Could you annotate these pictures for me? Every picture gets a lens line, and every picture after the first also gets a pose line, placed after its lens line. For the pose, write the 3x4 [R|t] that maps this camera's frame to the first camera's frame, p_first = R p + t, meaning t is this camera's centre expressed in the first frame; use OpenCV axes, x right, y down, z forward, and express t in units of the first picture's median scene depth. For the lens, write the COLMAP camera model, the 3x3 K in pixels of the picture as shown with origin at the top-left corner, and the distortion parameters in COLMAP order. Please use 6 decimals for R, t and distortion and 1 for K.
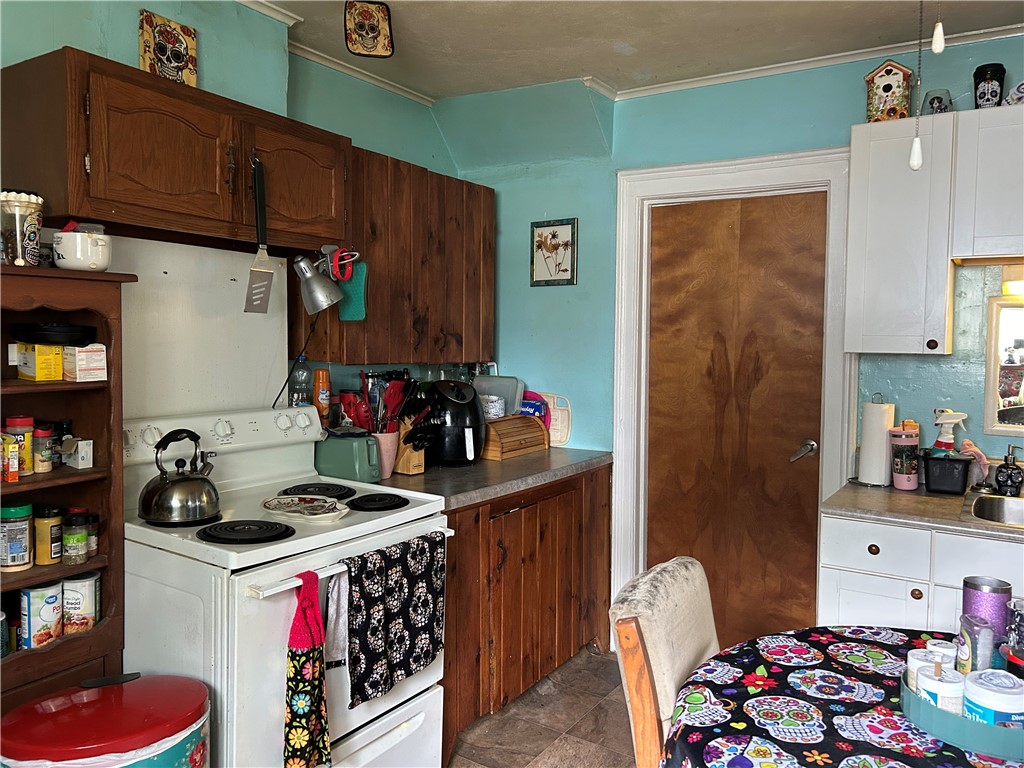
lens RADIAL K [[770.1, 0, 514.0], [0, 770.1, 382.7], [0, 0, 1]] dist [0.017375, -0.001431]
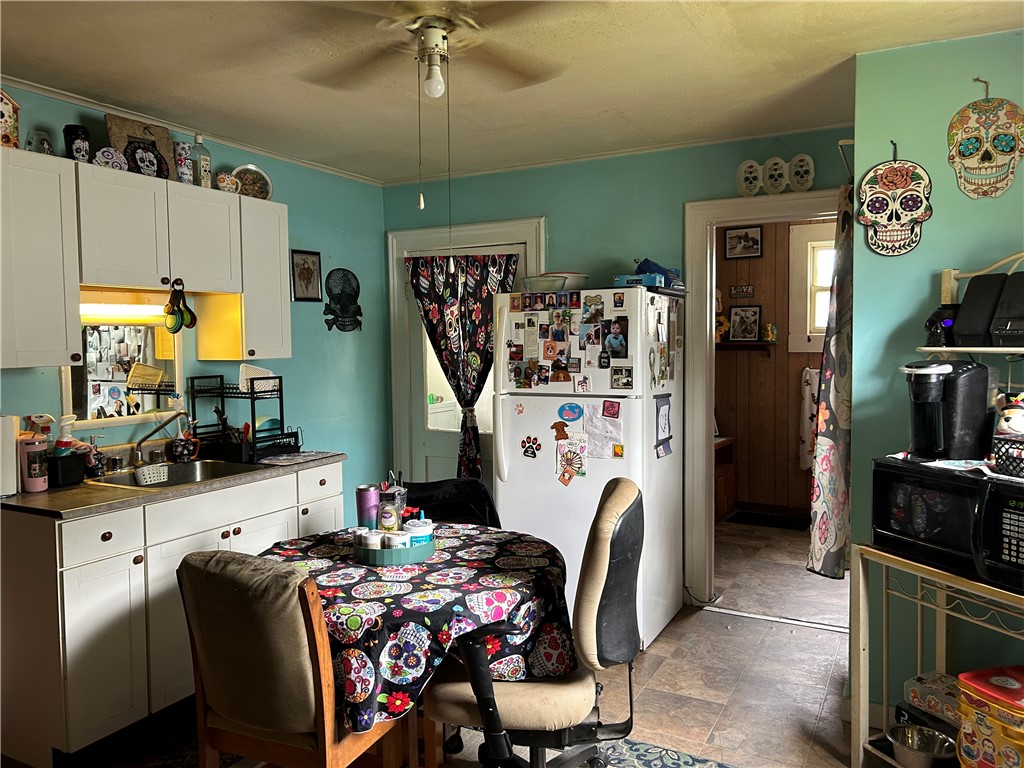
lens RADIAL K [[770.1, 0, 512.7], [0, 770.1, 384.0], [0, 0, 1]] dist [0.017375, -0.001431]
pose [[-0.092399, -0.068729, 0.993347, -1.243922], [0.065362, 0.995045, 0.074927, -0.099625], [-0.993575, 0.071850, -0.087449, 0.829310]]
